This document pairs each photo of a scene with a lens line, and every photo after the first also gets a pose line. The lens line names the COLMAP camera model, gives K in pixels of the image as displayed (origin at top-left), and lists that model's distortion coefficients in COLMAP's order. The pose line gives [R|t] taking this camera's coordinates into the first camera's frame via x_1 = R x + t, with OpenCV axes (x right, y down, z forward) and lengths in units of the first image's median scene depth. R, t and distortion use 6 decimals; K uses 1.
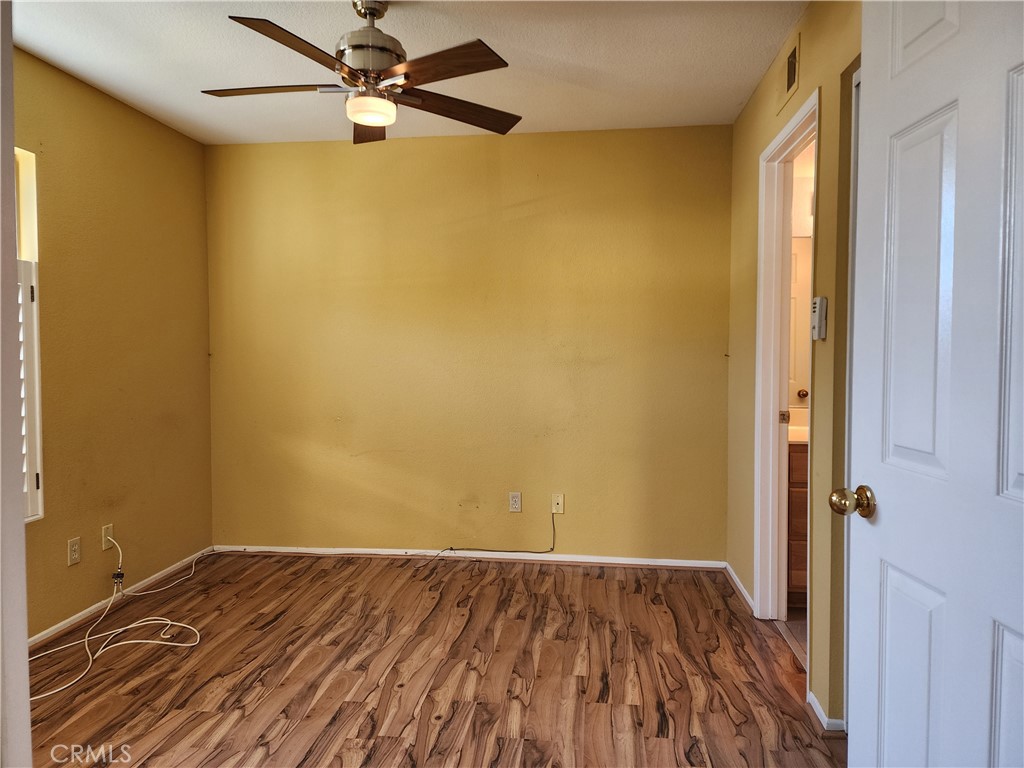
lens RADIAL K [[679.1, 0, 508.3], [0, 679.1, 387.9], [0, 0, 1]] dist [0.076788, -0.070239]
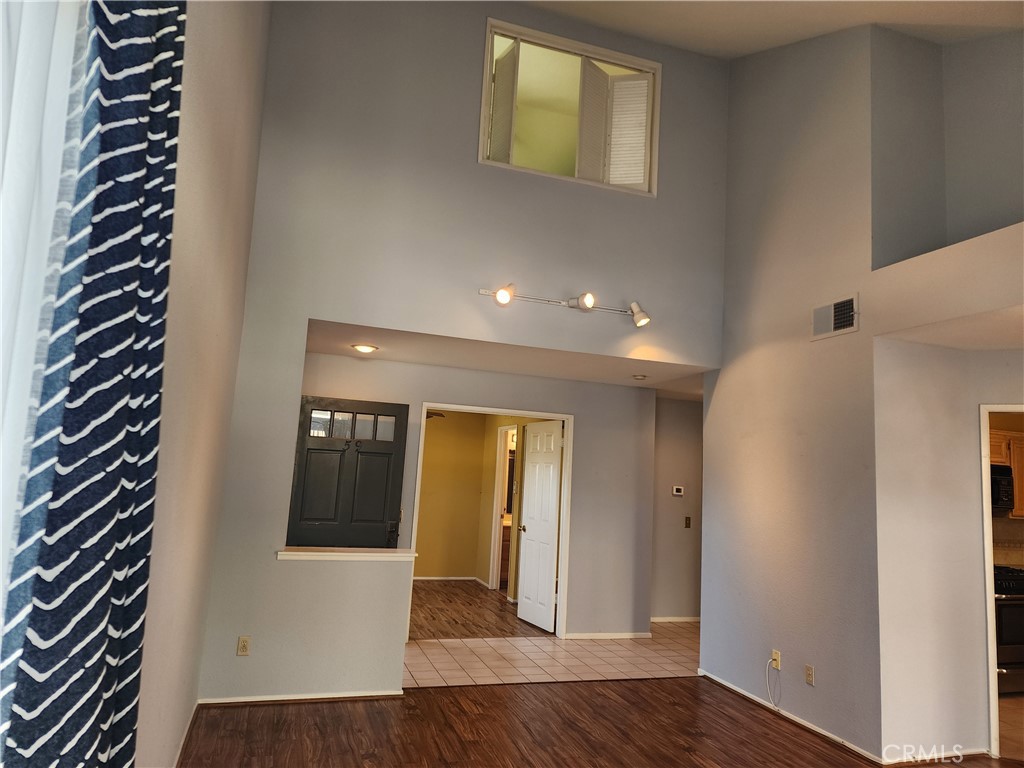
lens RADIAL K [[682.4, 0, 515.9], [0, 682.4, 381.3], [0, 0, 1]] dist [0.080631, -0.073644]
pose [[0.898545, 0.114332, 0.423728, -1.074094], [-0.039391, 0.982584, -0.181594, 0.003283], [-0.437111, 0.146479, 0.887400, -2.153835]]
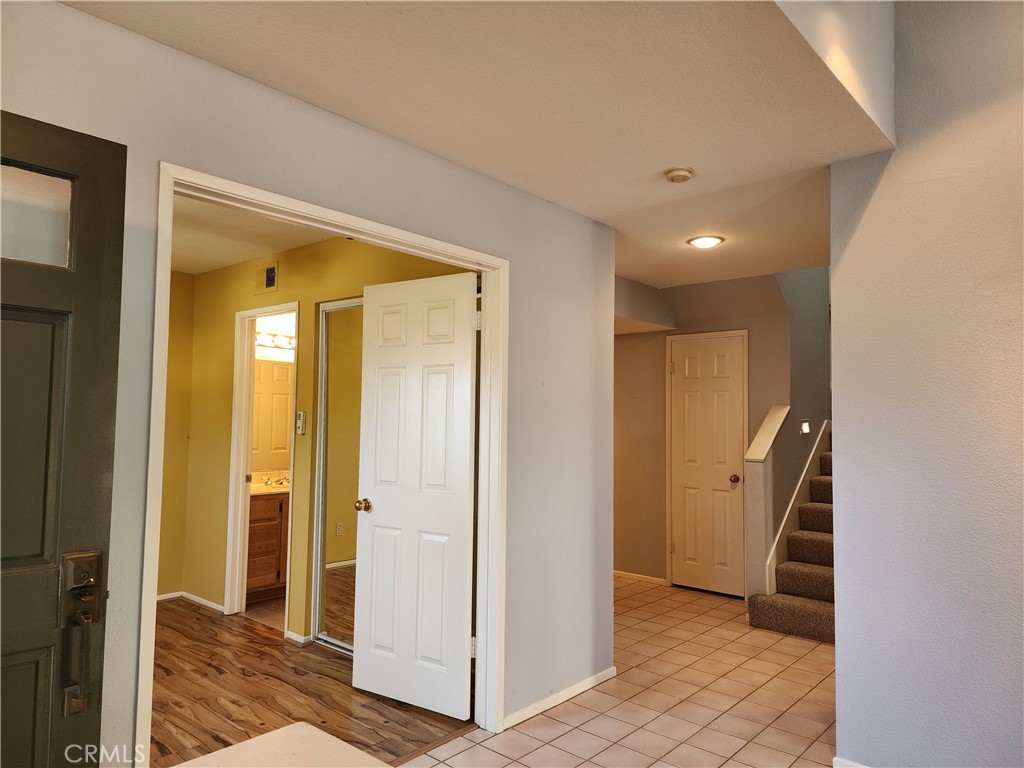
lens RADIAL K [[682.4, 0, 515.9], [0, 682.4, 381.3], [0, 0, 1]] dist [0.080631, -0.073644]
pose [[0.558400, 0.057795, 0.827556, -0.731907], [0.026787, 0.995794, -0.087619, -0.031157], [-0.829139, 0.071094, 0.554504, -0.513860]]
